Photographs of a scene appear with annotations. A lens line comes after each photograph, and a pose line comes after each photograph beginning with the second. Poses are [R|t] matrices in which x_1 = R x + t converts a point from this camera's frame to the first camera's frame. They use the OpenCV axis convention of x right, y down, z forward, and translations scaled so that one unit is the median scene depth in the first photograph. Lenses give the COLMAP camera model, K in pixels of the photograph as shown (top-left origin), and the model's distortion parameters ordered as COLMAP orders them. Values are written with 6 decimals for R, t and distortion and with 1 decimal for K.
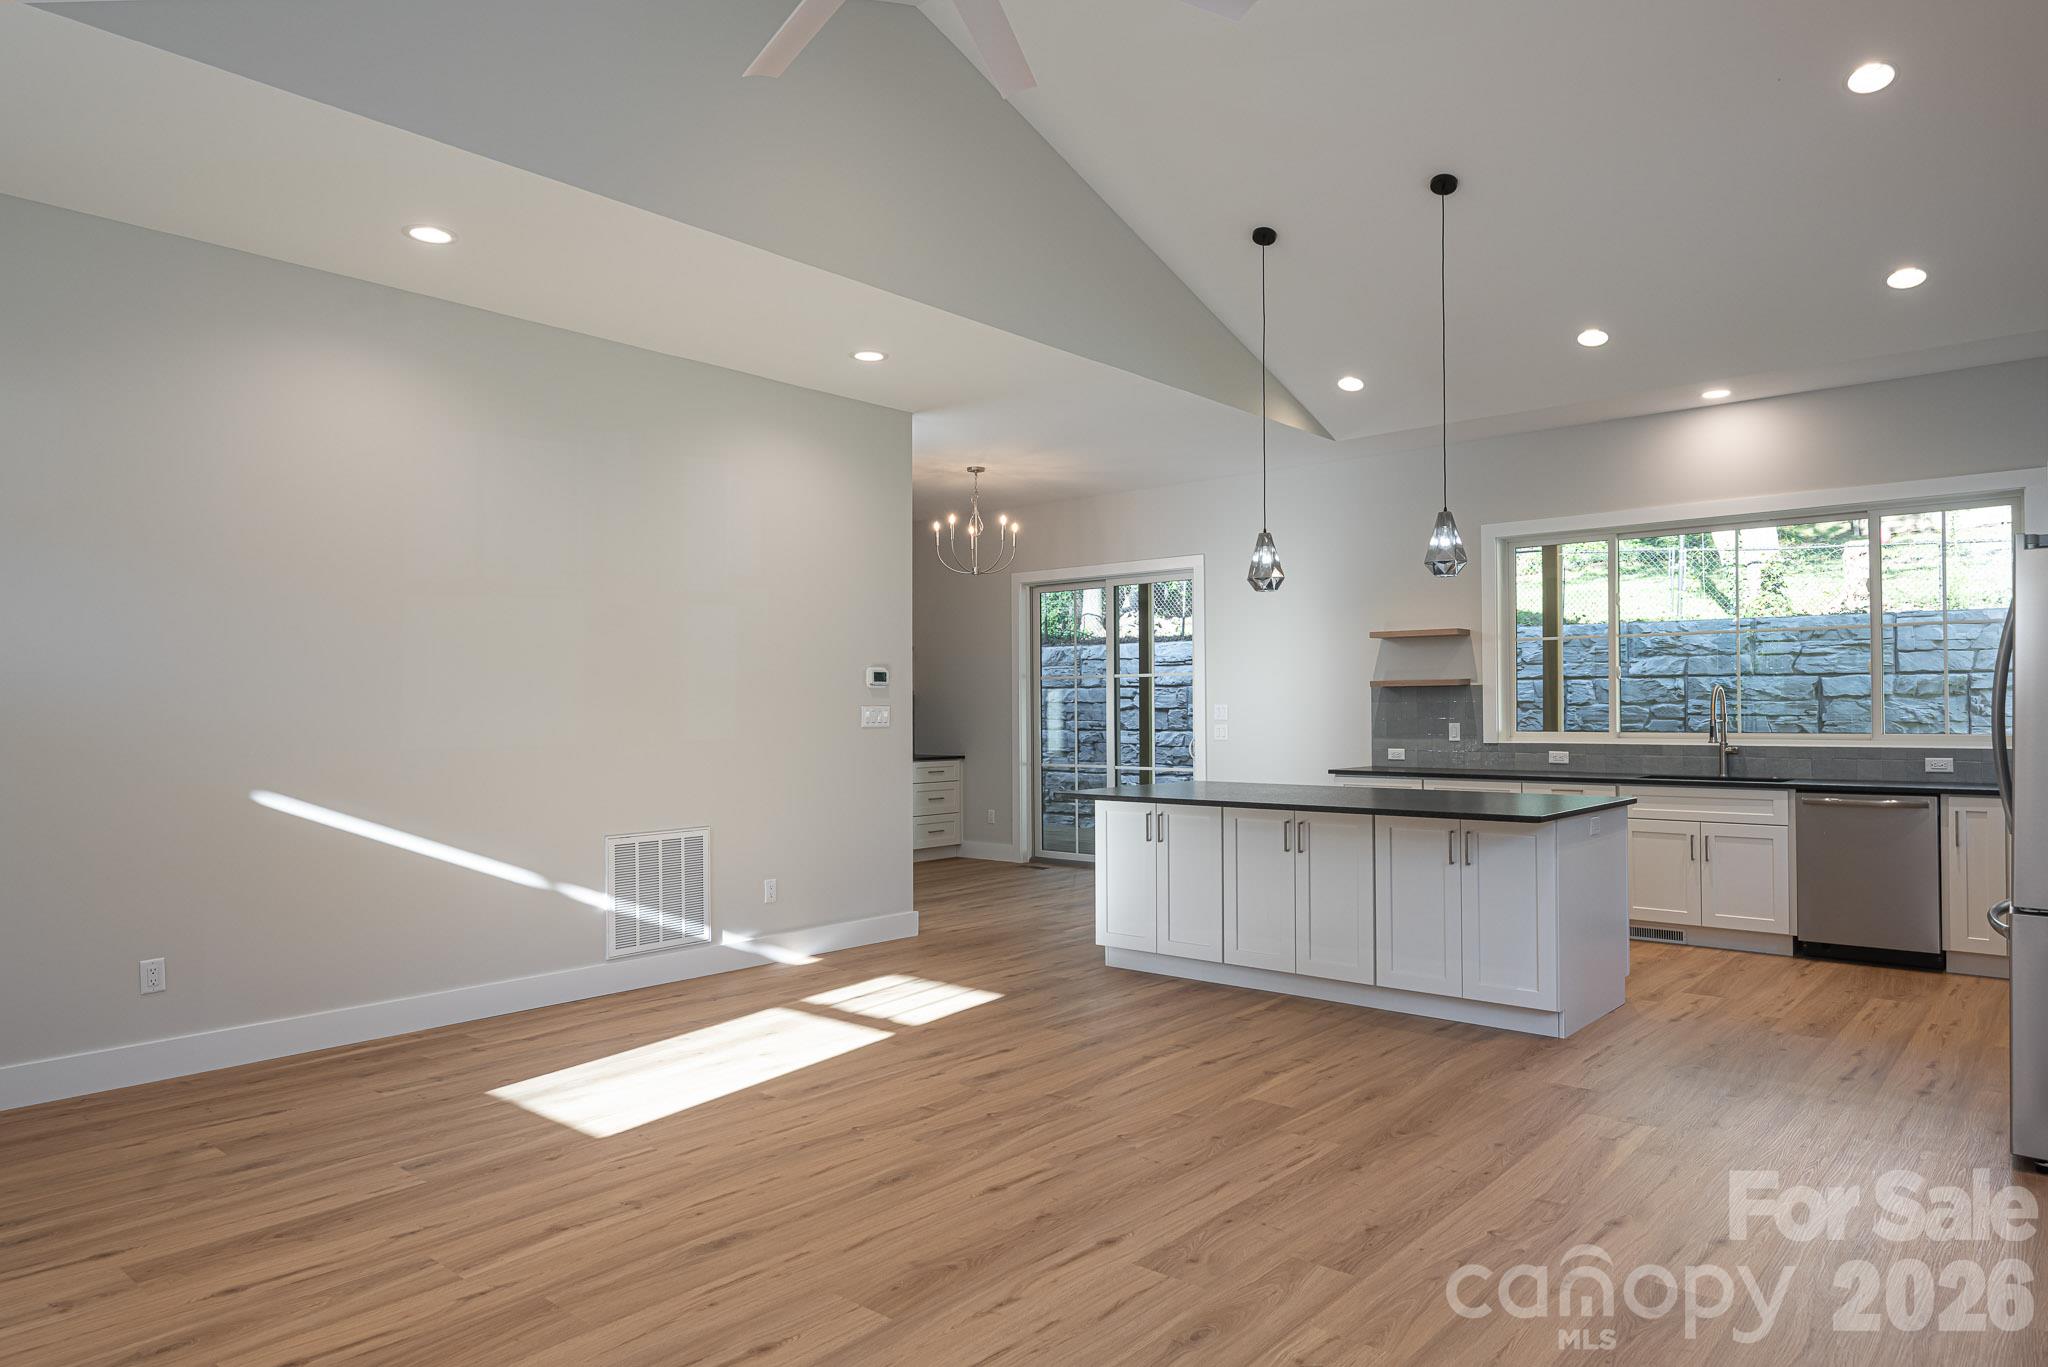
lens RADIAL K [[1255.7, 0, 1031.0], [0, 1255.7, 694.6], [0, 0, 1]] dist [-0.001587, -0.000872]
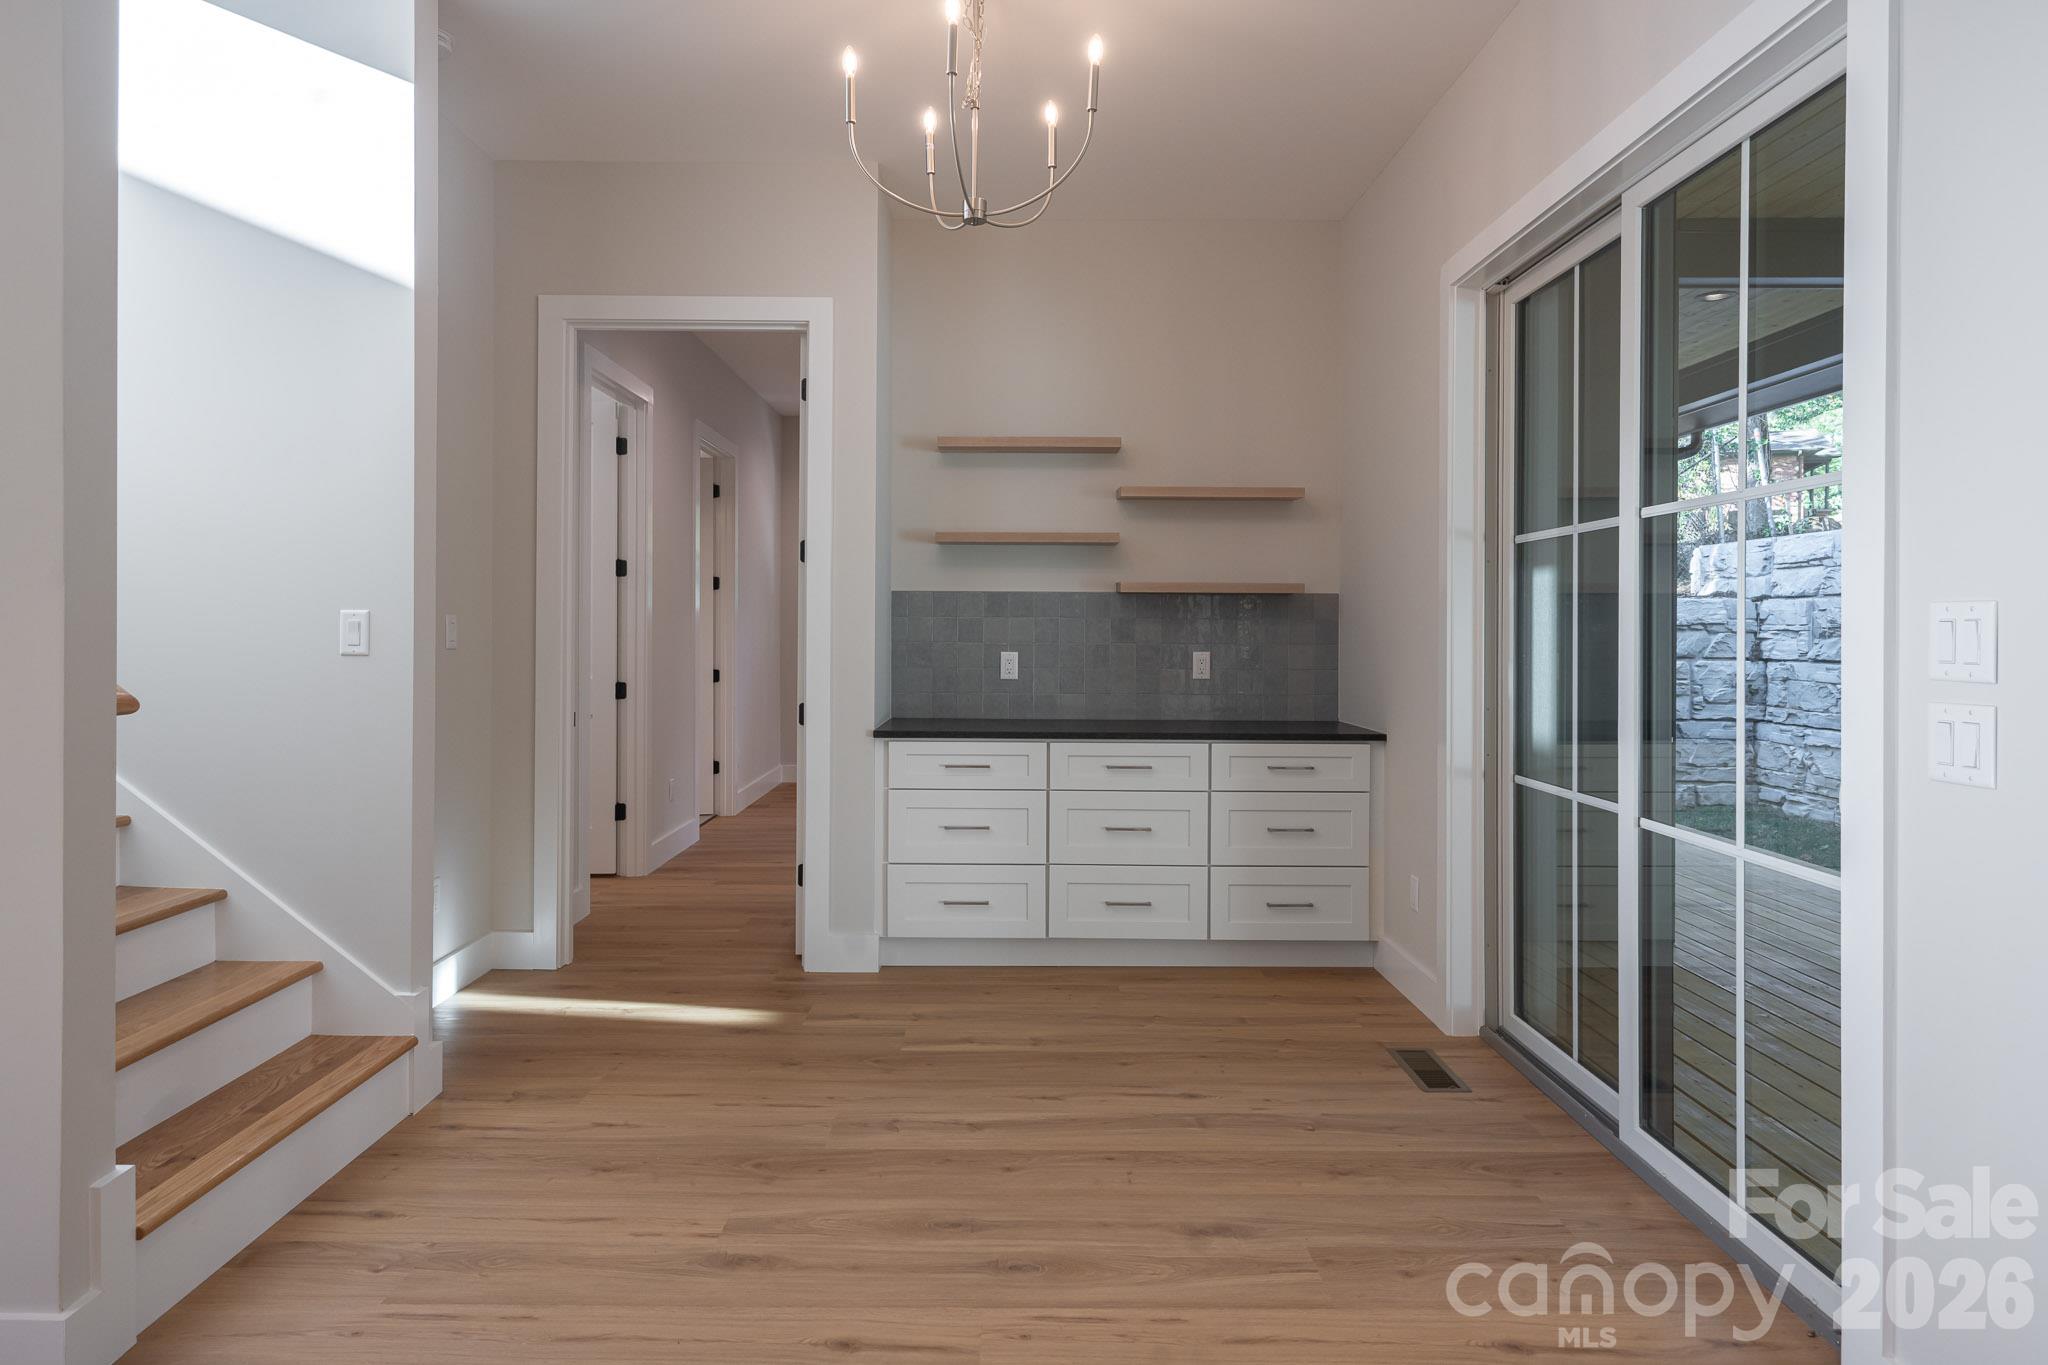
lens RADIAL K [[1194.3, 0, 1019.7], [0, 1194.3, 639.8], [0, 0, 1]] dist [-0.000059, -0.000779]
pose [[0.658319, 0.015784, -0.752574, 0.268771], [0.000132, 0.999778, 0.021084, 0.012648], [0.752739, -0.013979, 0.658170, 1.019907]]
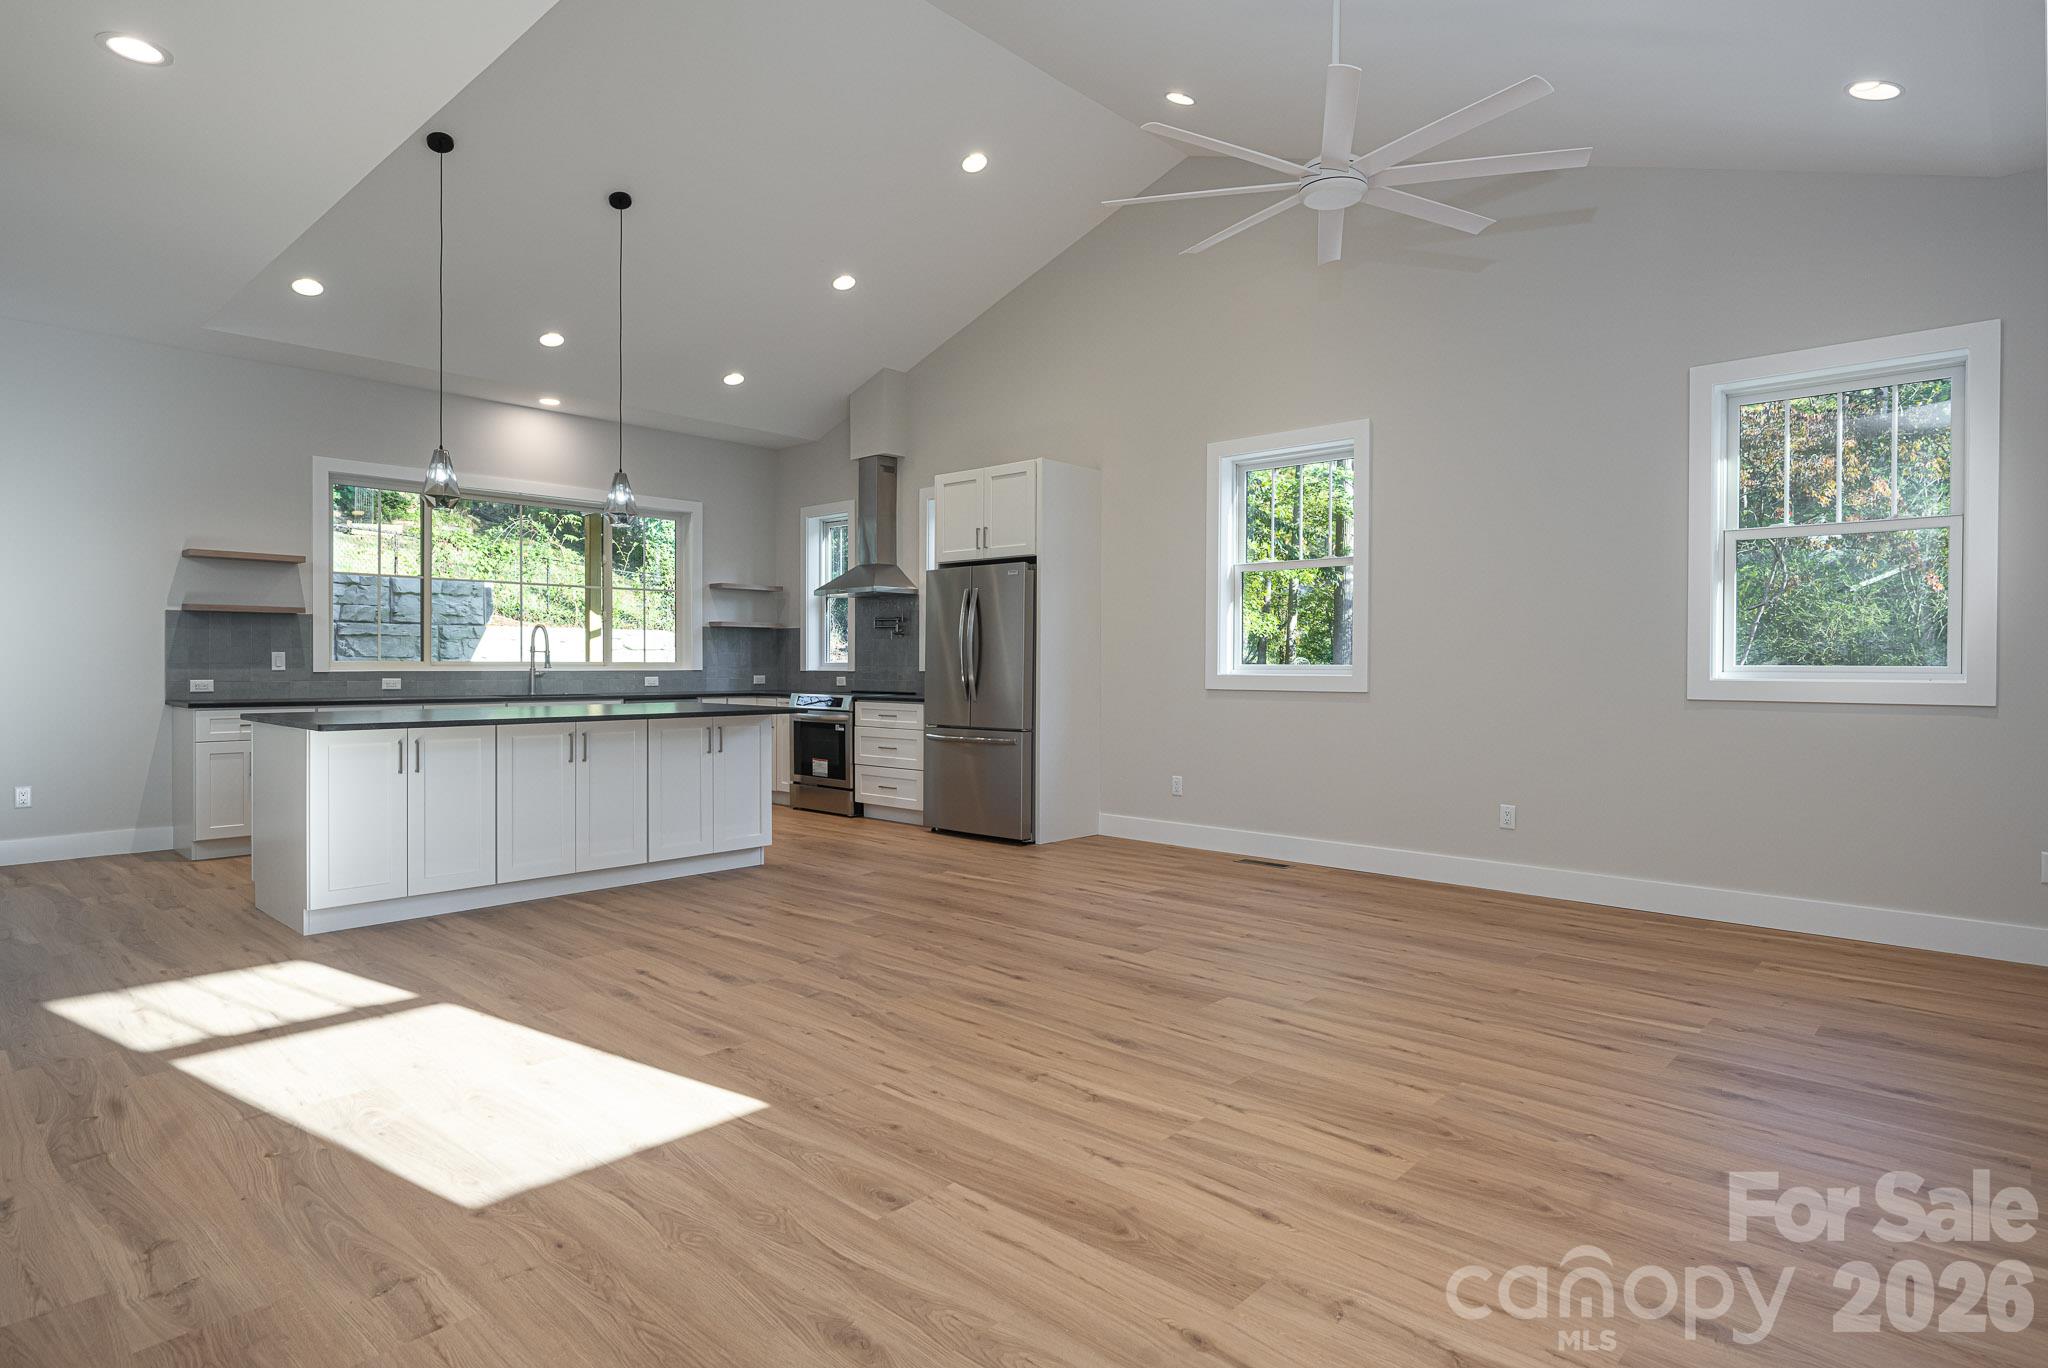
lens RADIAL K [[1101.9, 0, 1011.9], [0, 1101.9, 670.3], [0, 0, 1]] dist [-0.000448, -0.000820]
pose [[0.042007, -0.001579, 0.999116, -0.581836], [-0.017210, 0.999849, 0.002304, 0.029460], [-0.998969, -0.017292, 0.041974, 0.462623]]
